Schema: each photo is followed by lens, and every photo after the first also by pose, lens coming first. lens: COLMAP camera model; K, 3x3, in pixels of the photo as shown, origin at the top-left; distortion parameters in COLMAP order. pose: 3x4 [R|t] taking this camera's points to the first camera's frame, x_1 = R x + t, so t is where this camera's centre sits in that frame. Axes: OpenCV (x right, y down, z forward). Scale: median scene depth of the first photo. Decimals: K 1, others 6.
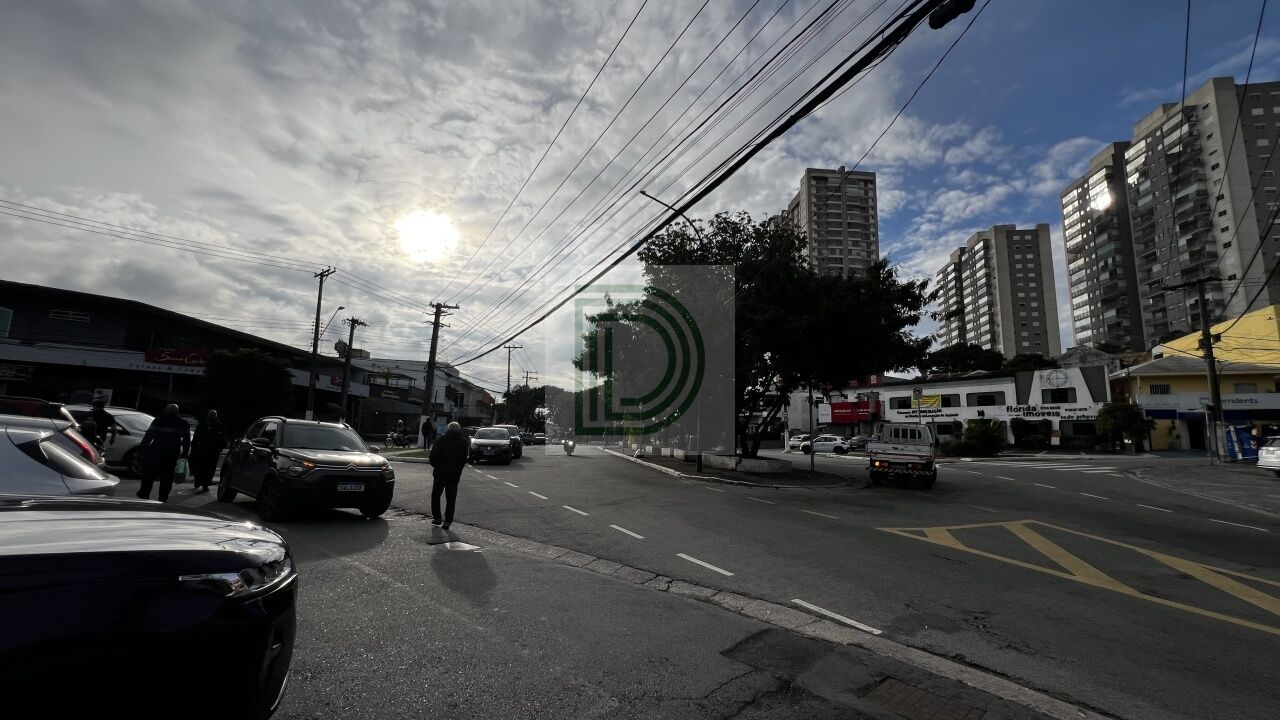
lens RADIAL K [[510.2, 0, 639.7], [0, 510.2, 362.9], [0, 0, 1]] dist [0.000084, 0.000143]
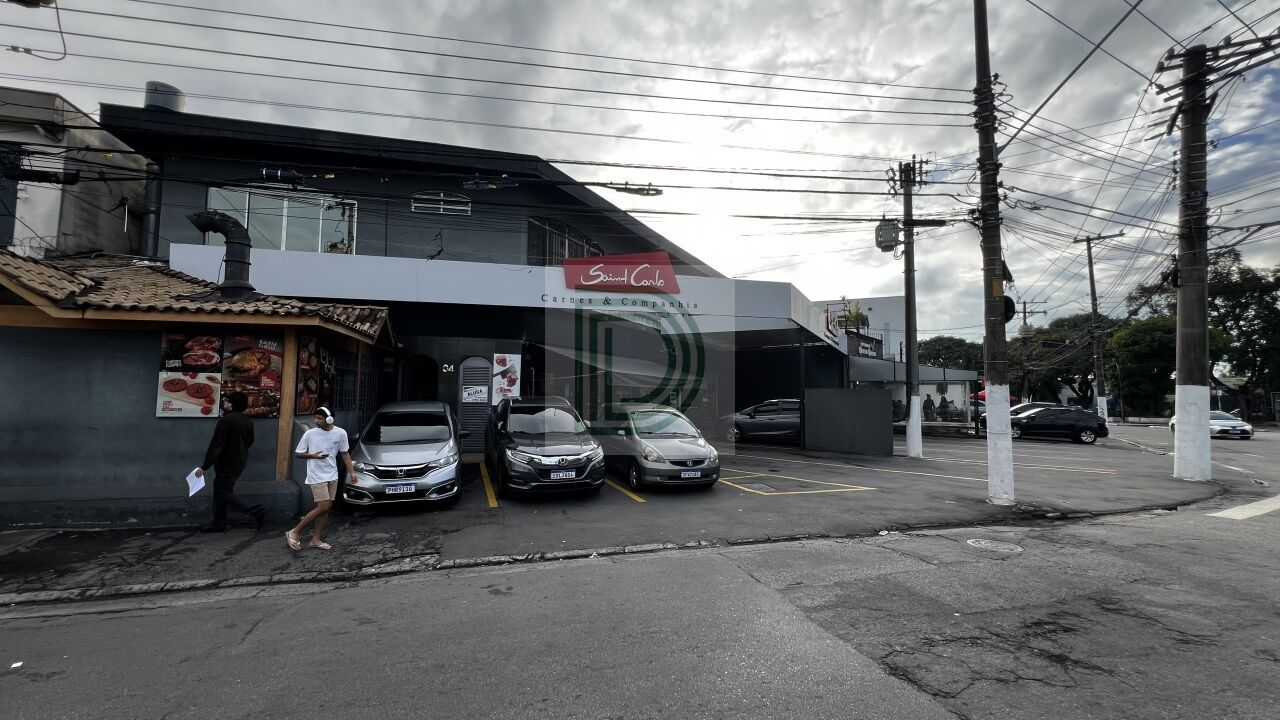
lens RADIAL K [[509.6, 0, 639.3], [0, 509.6, 363.9], [0, 0, 1]] dist [-0.009941, 0.003539]
pose [[0.840321, -0.057576, -0.539023, -0.178495], [0.093847, 0.994781, 0.040048, 0.013427], [0.533904, -0.084239, 0.841339, 0.172155]]
